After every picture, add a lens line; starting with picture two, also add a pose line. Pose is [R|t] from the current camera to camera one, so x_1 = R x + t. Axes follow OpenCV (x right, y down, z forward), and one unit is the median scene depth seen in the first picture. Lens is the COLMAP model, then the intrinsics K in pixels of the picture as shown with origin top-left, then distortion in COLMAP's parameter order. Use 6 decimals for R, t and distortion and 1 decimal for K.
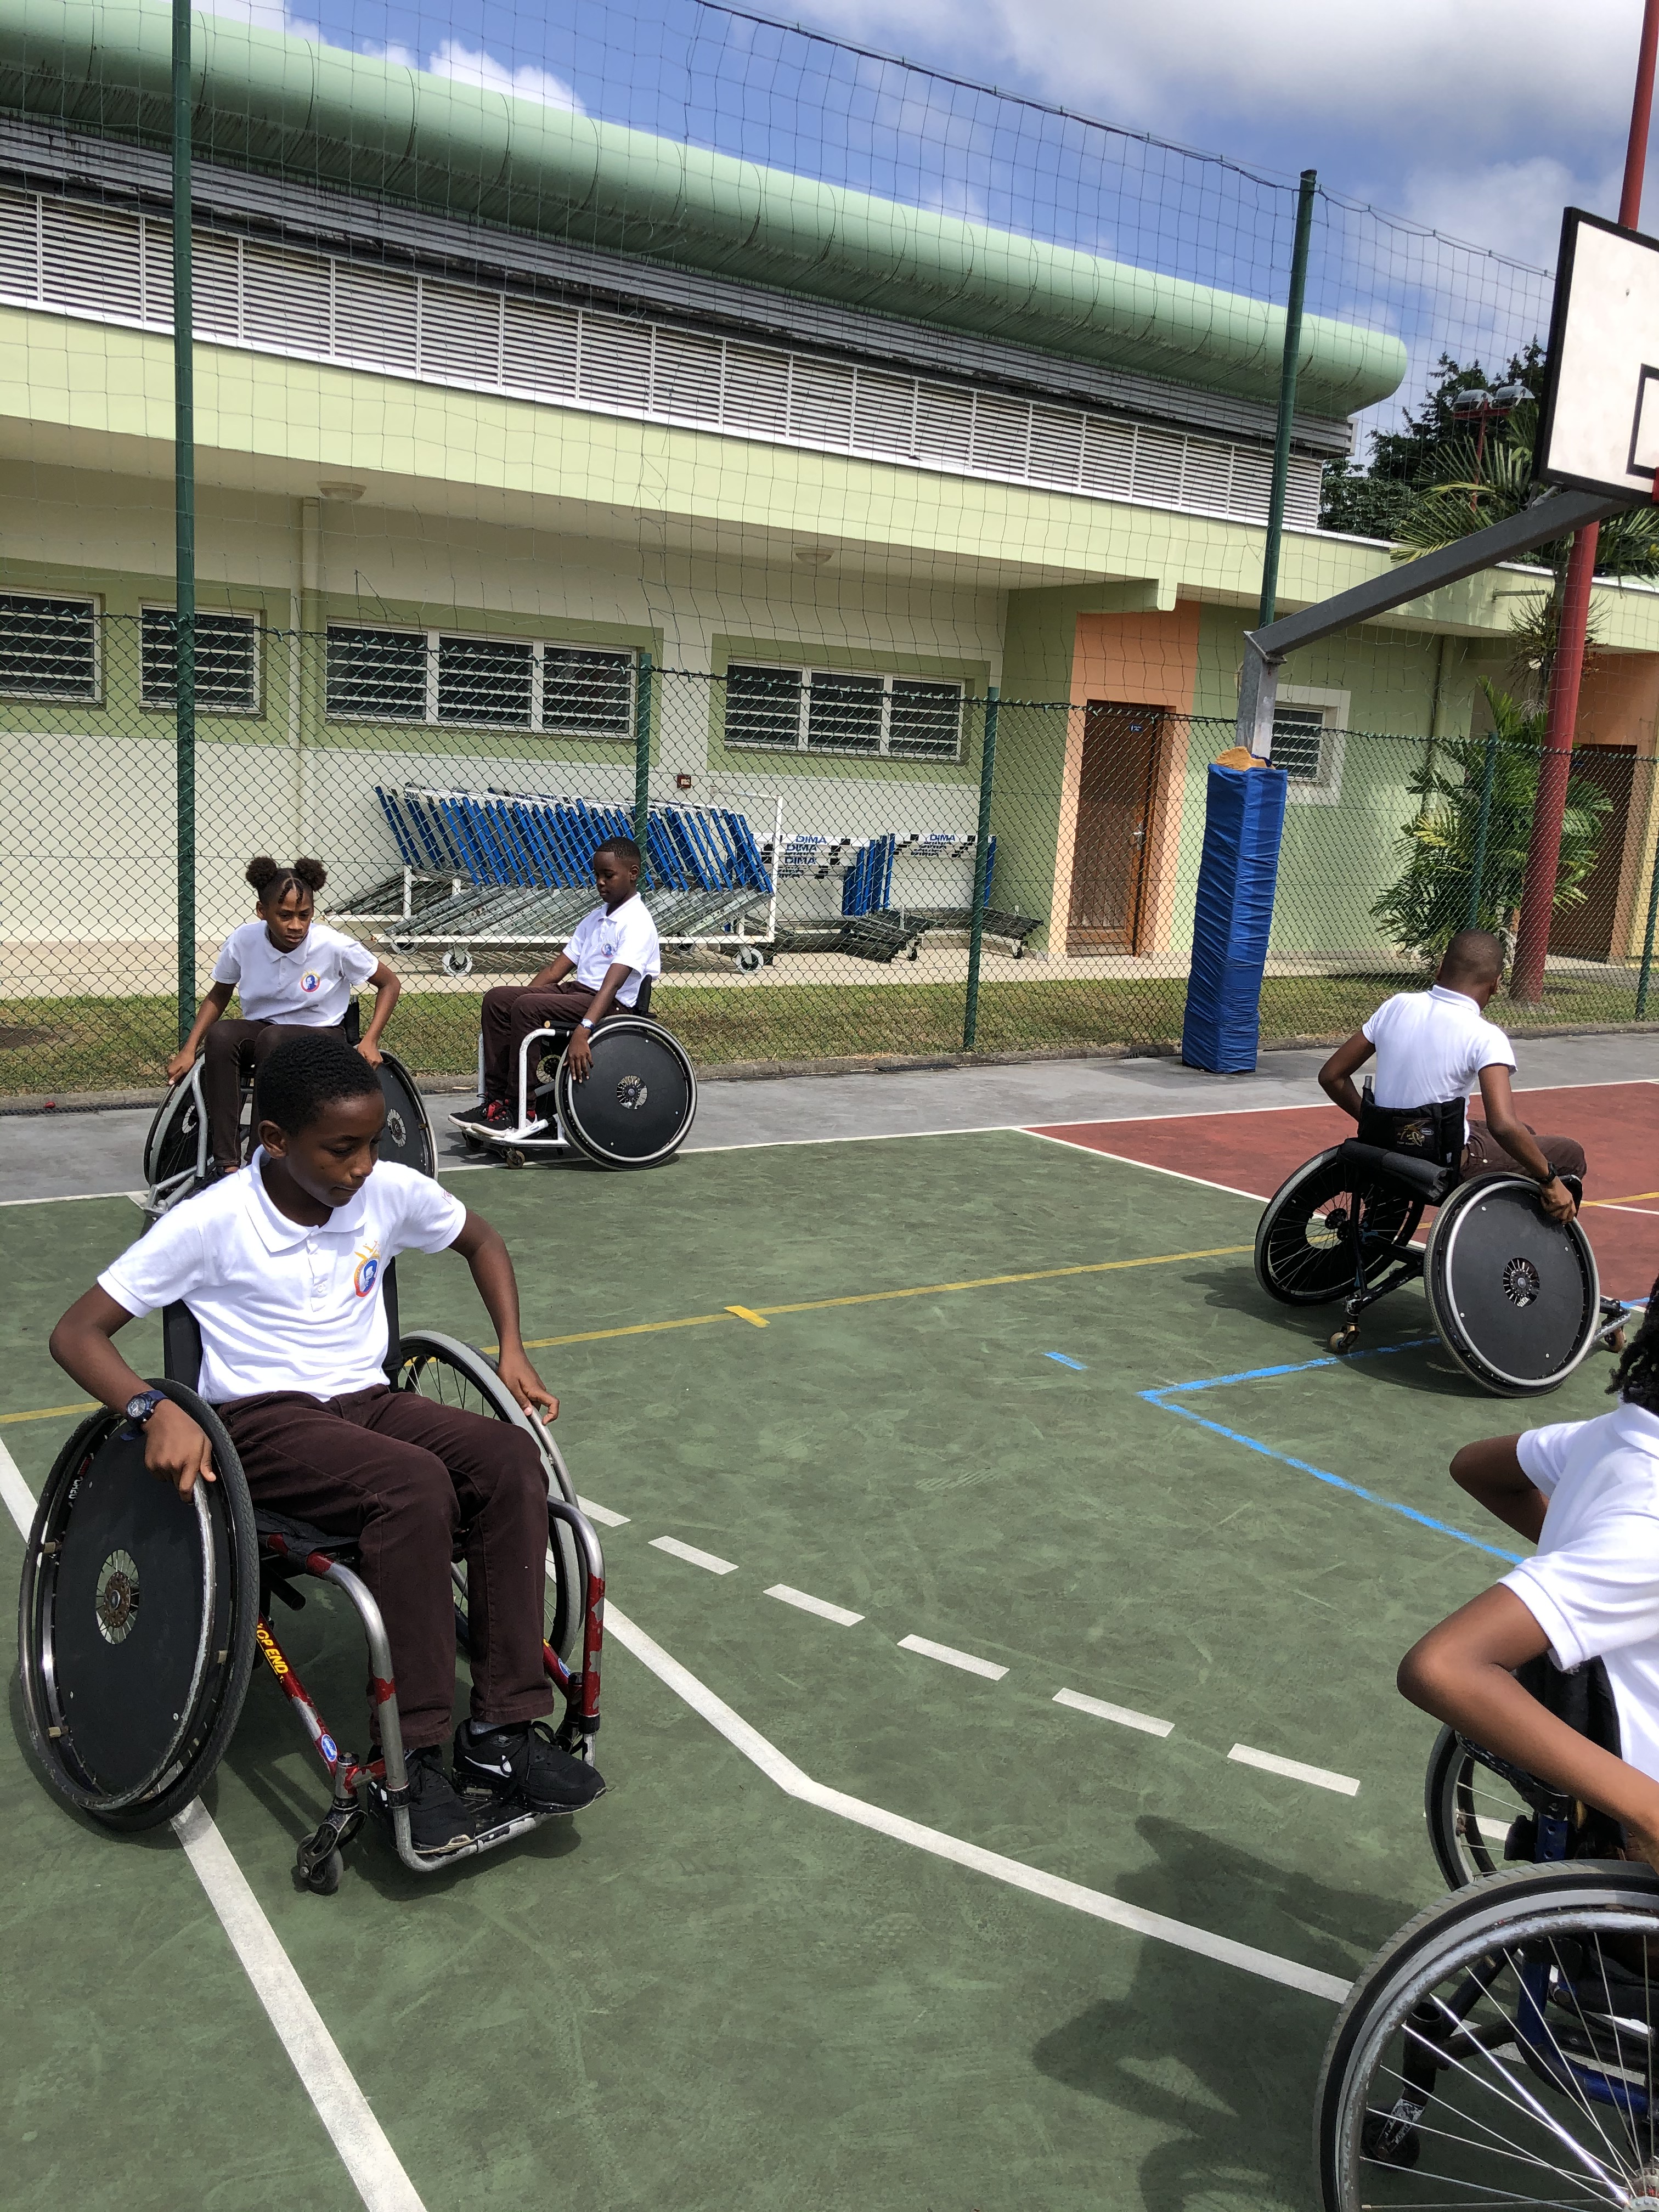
lens RADIAL K [[1831.1, 0, 829.5], [0, 1831.1, 1106.0], [0, 0, 1]] dist [0.013372, -0.006110]
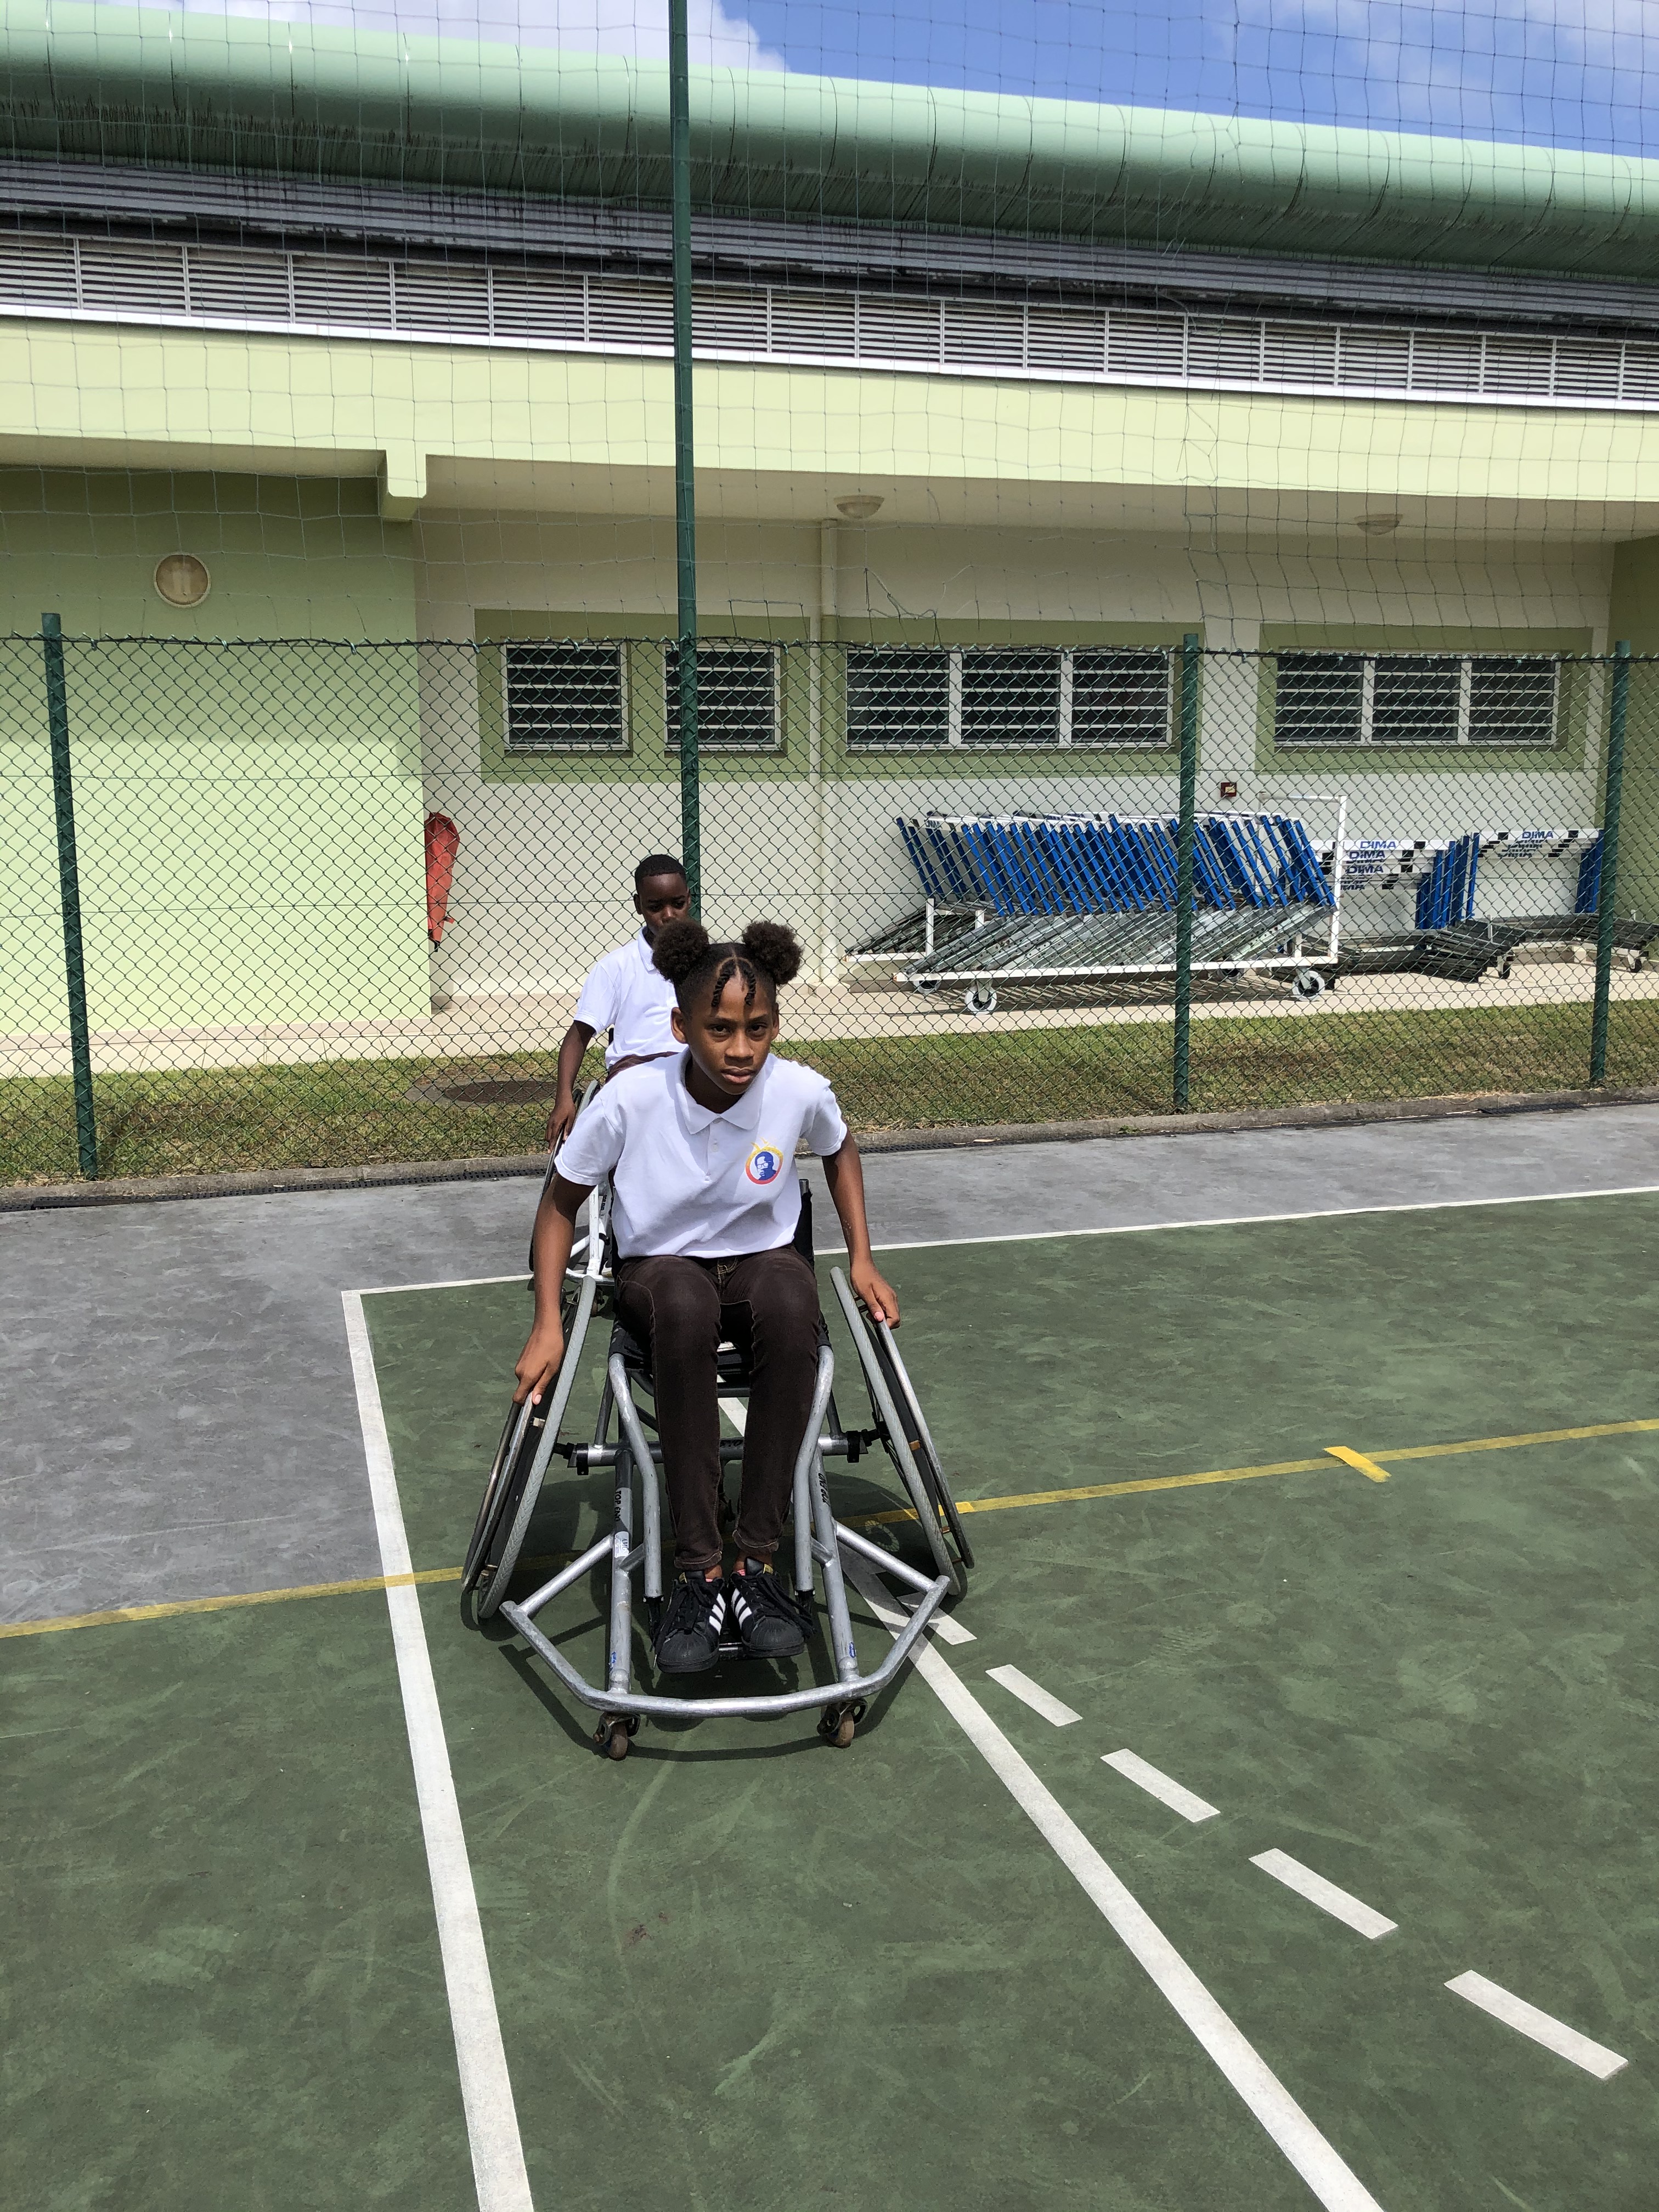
lens RADIAL K [[1761.5, 0, 796.8], [0, 1761.5, 1122.2], [0, 0, 1]] dist [0.040172, -0.006851]
pose [[0.952307, -0.010720, -0.304953, -0.019690], [0.009113, 0.999936, -0.006692, -0.010410], [0.305005, 0.003594, 0.952344, 0.116519]]
